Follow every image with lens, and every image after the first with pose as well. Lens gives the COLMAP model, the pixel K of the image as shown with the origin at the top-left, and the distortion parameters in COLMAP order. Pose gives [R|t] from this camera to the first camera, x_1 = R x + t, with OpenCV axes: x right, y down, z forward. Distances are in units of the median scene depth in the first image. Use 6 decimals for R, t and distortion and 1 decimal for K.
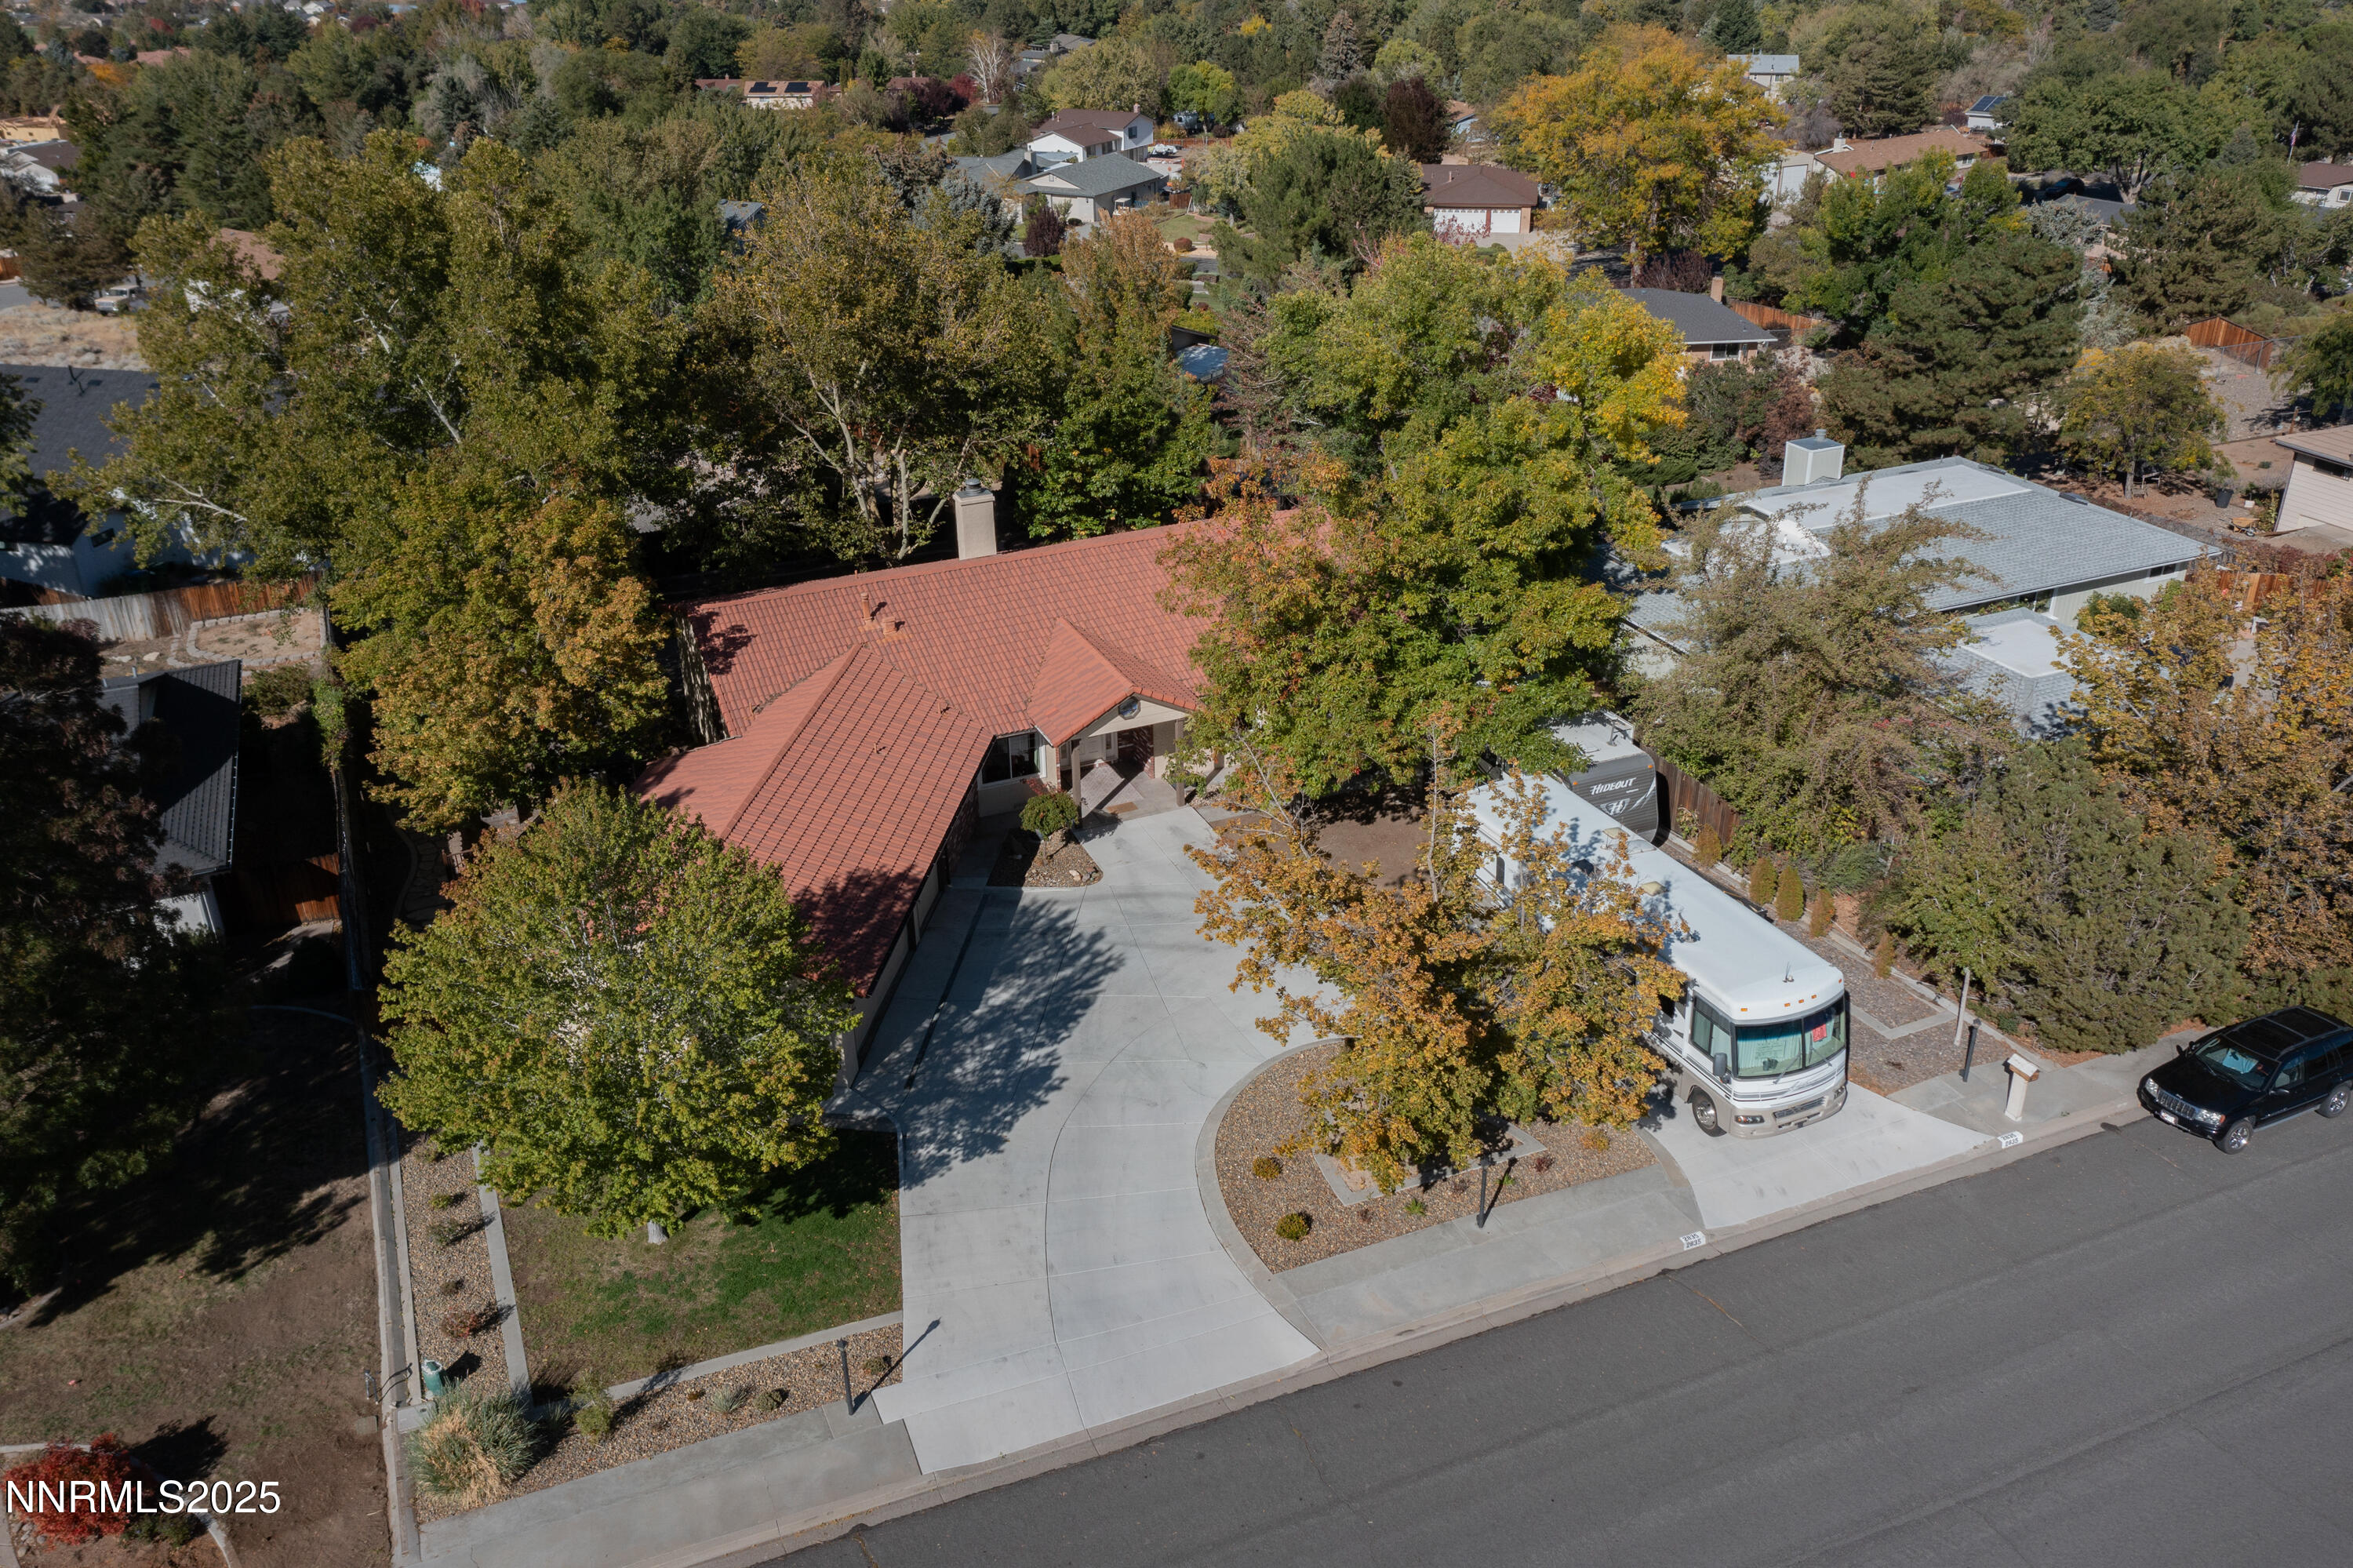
lens RADIAL K [[1854.5, 0, 1176.5], [0, 1854.5, 784.0], [0, 0, 1]] dist [-0.000480, 0.000886]
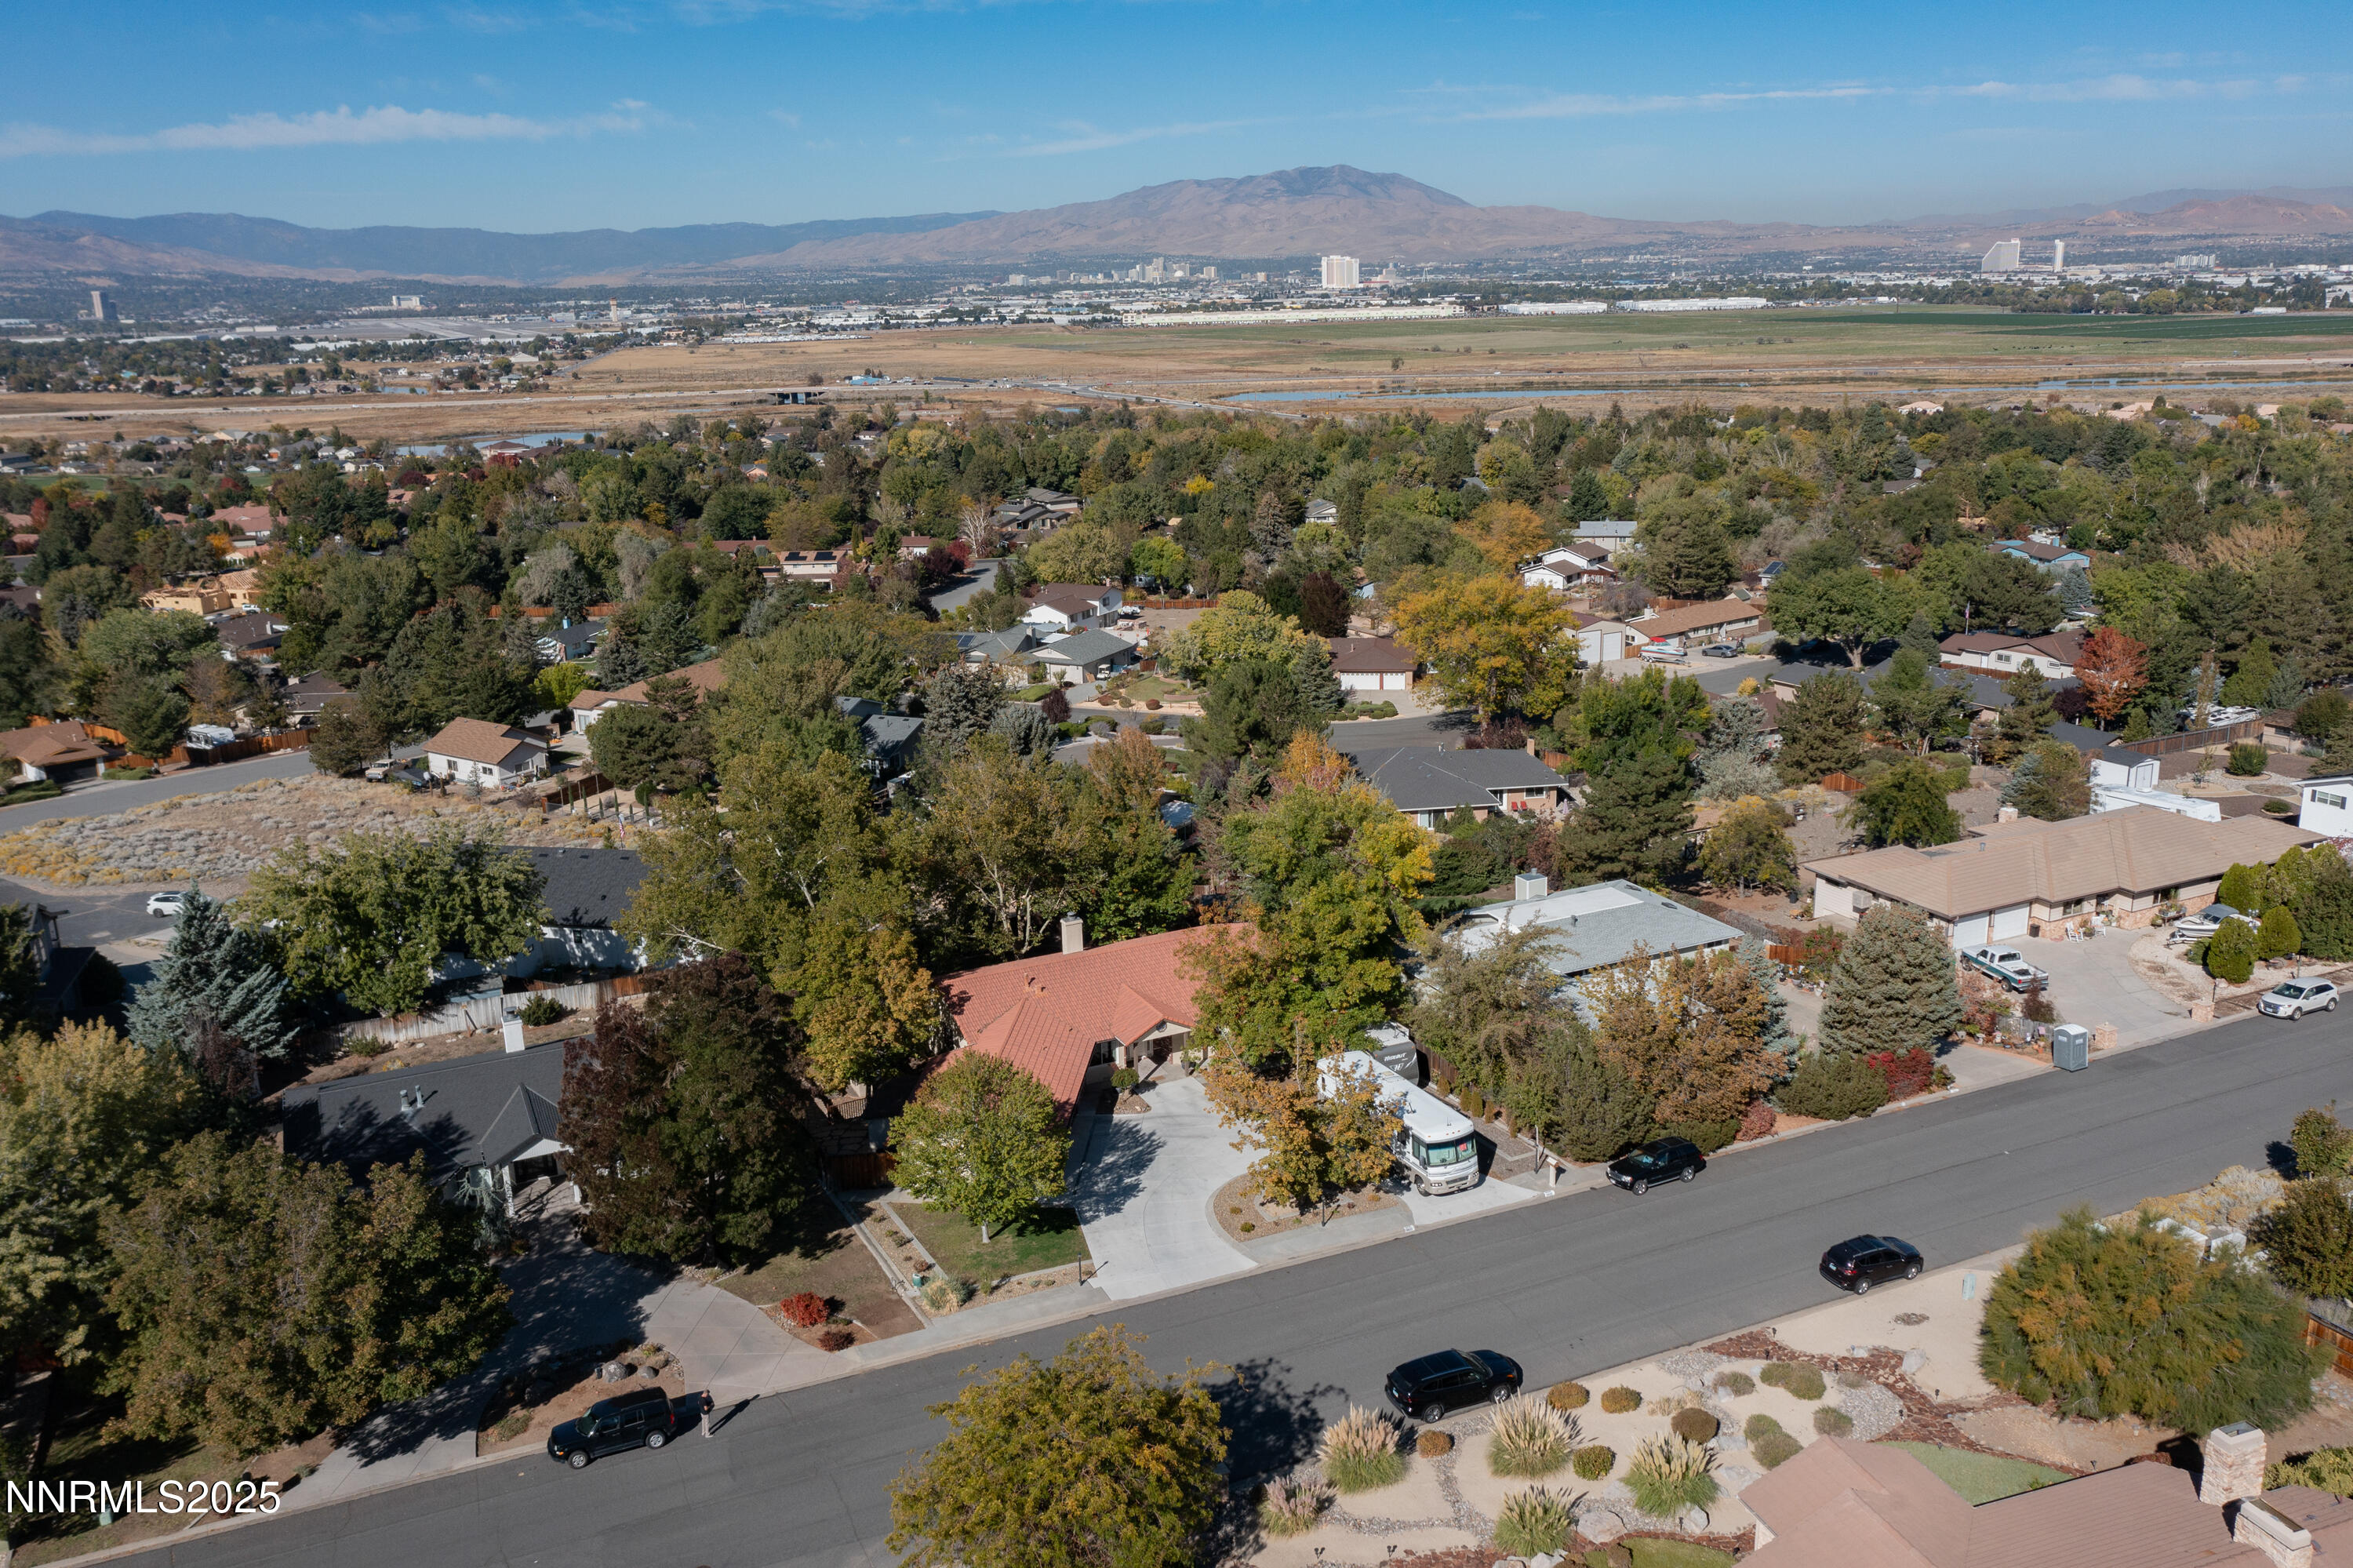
lens RADIAL K [[1854.5, 0, 1176.5], [0, 1854.5, 784.0], [0, 0, 1]] dist [-0.000480, 0.000886]
pose [[0.999443, -0.020070, 0.026674, -0.056830], [0.024941, 0.980069, -0.197085, 0.097437], [-0.022187, 0.197640, 0.980023, -1.025472]]
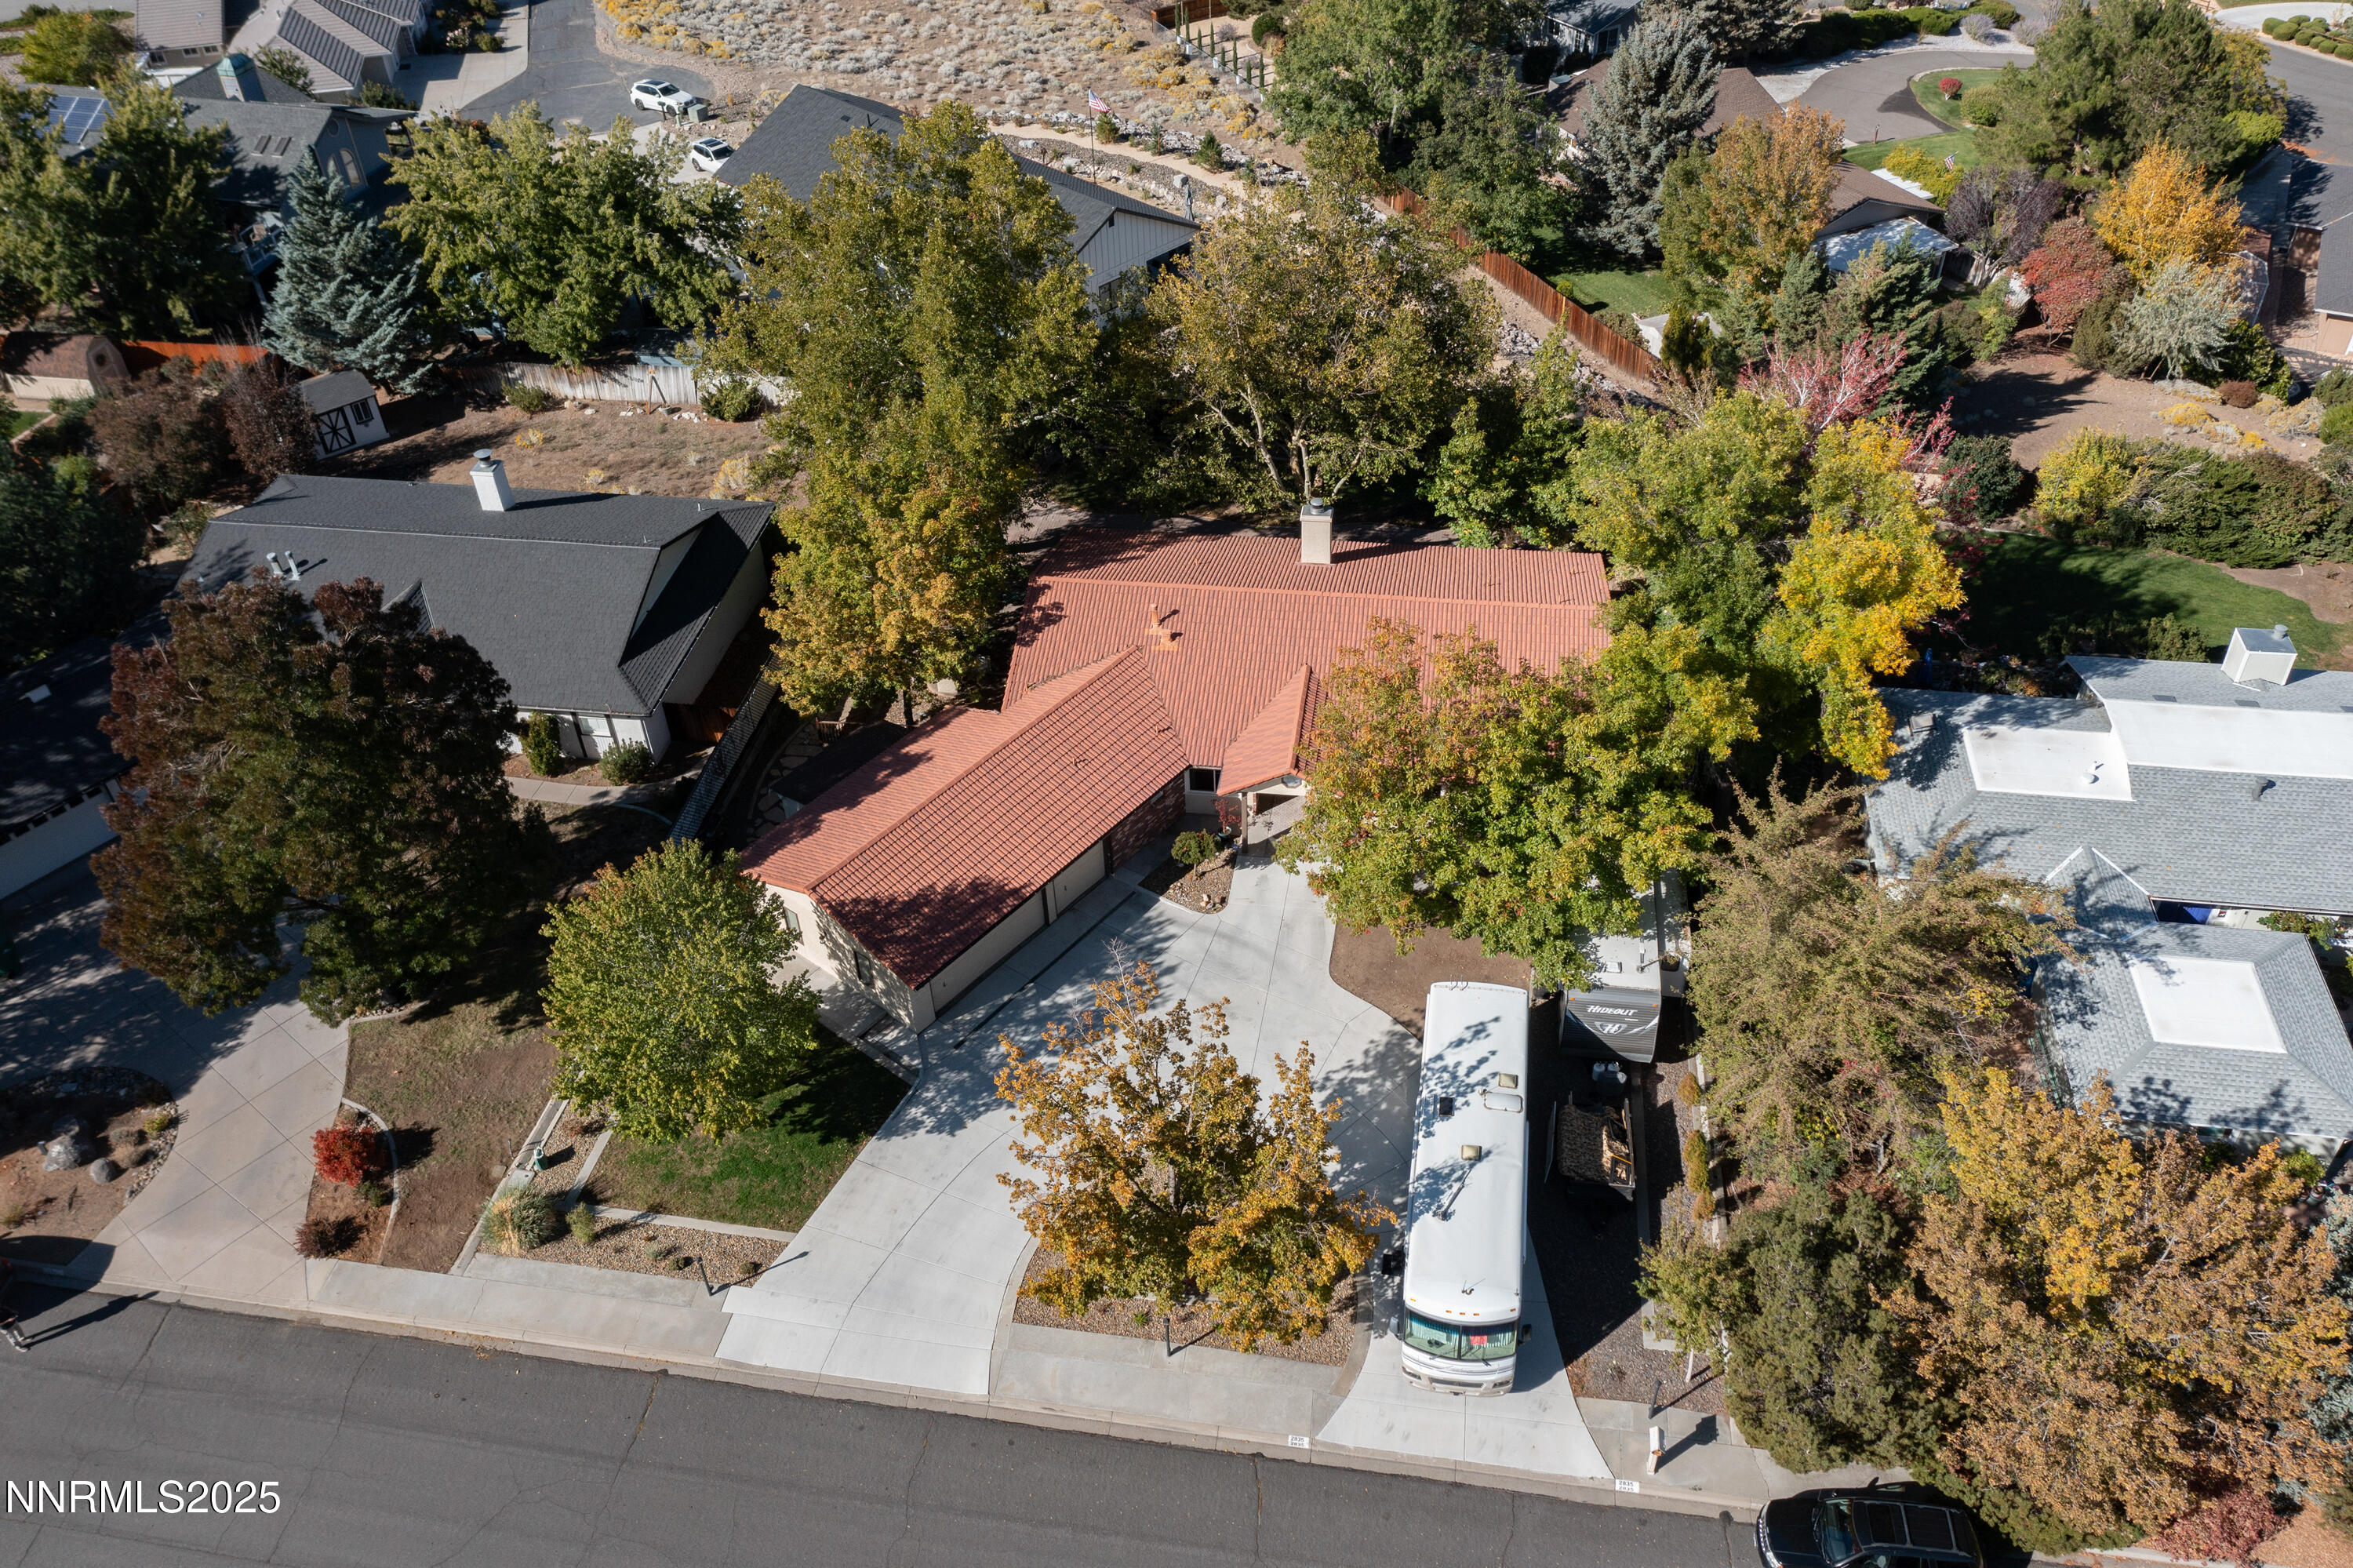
lens RADIAL K [[1870.4, 0, 1176.5], [0, 1870.4, 784.0], [0, 0, 1]] dist [-0.001800, 0.000328]
pose [[0.845446, 0.329419, -0.420362, 0.403343], [-0.216842, 0.931042, 0.293496, -0.363180], [0.488057, -0.156983, 0.858578, -0.056928]]
